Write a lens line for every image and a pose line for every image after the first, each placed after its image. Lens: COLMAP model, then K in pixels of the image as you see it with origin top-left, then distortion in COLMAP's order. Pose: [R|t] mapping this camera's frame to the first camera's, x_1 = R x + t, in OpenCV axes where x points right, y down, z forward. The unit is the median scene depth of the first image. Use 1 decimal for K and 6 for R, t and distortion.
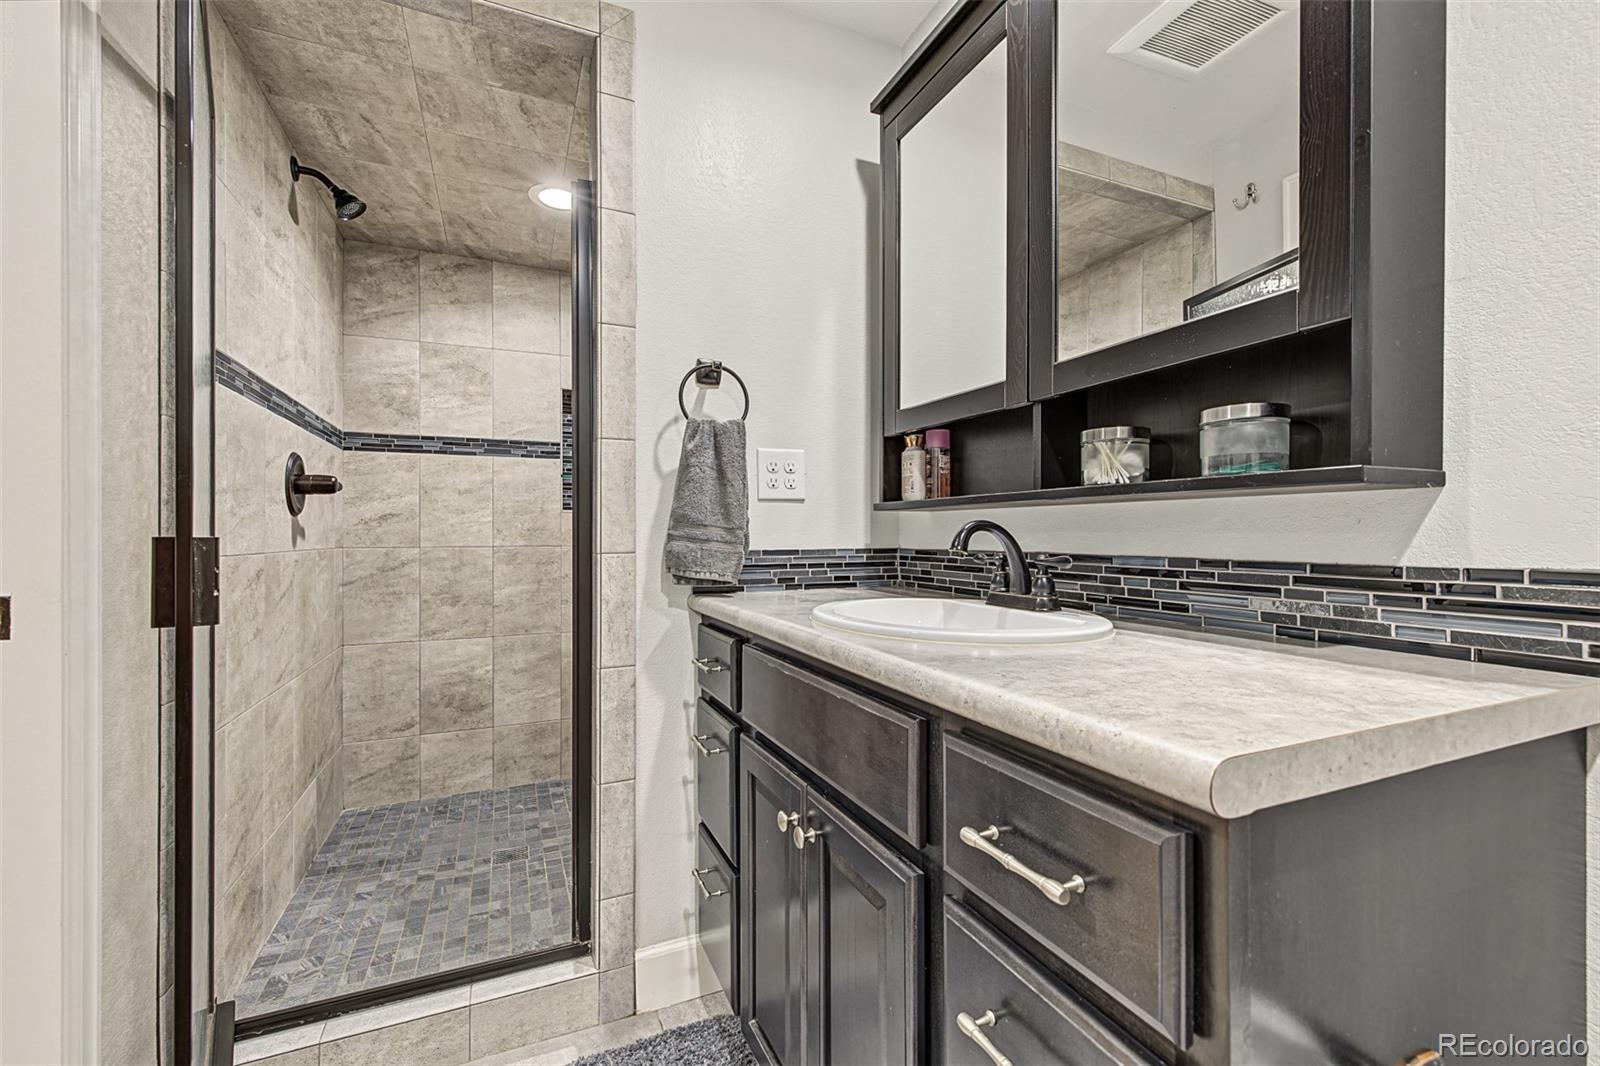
lens RADIAL K [[691.1, 0, 804.9], [0, 691.1, 531.8], [0, 0, 1]] dist [0.001002, -0.000128]
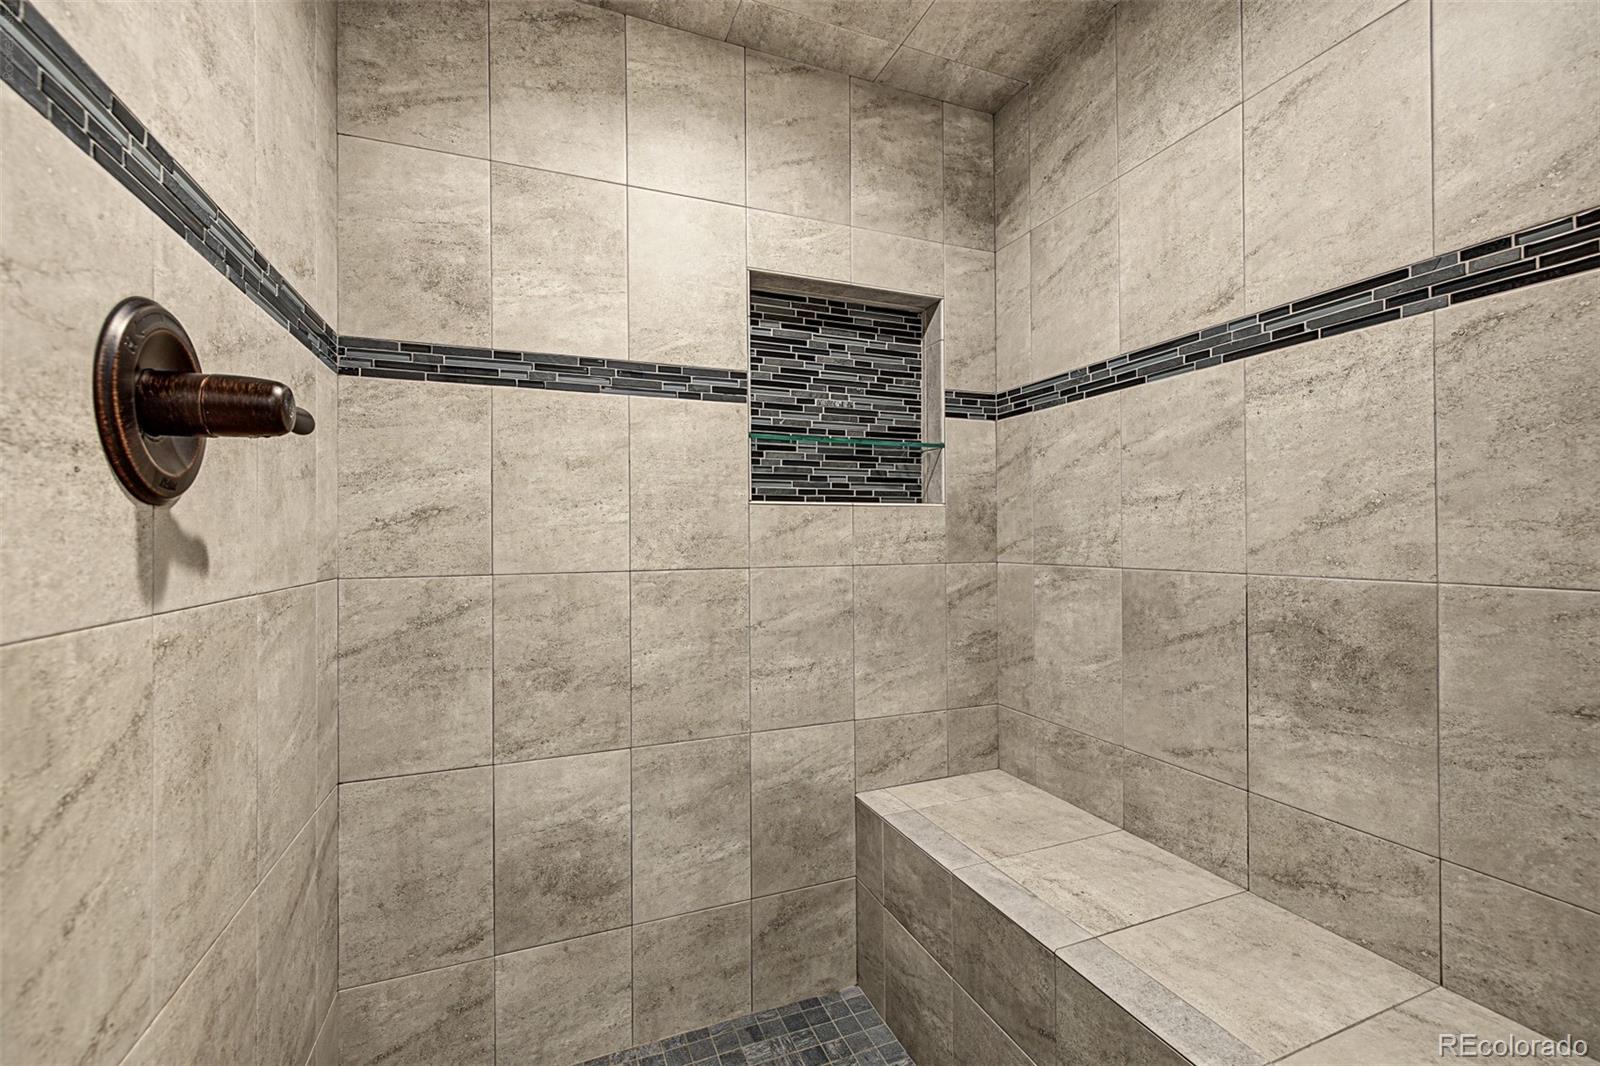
lens RADIAL K [[691.1, 0, 799.7], [0, 691.1, 531.4], [0, 0, 1]] dist [0.001002, -0.000128]
pose [[0.999260, -0.006096, -0.037973, -0.316381], [0.005920, 0.999971, -0.004734, -0.005015], [0.038001, 0.004506, 0.999268, 0.510589]]
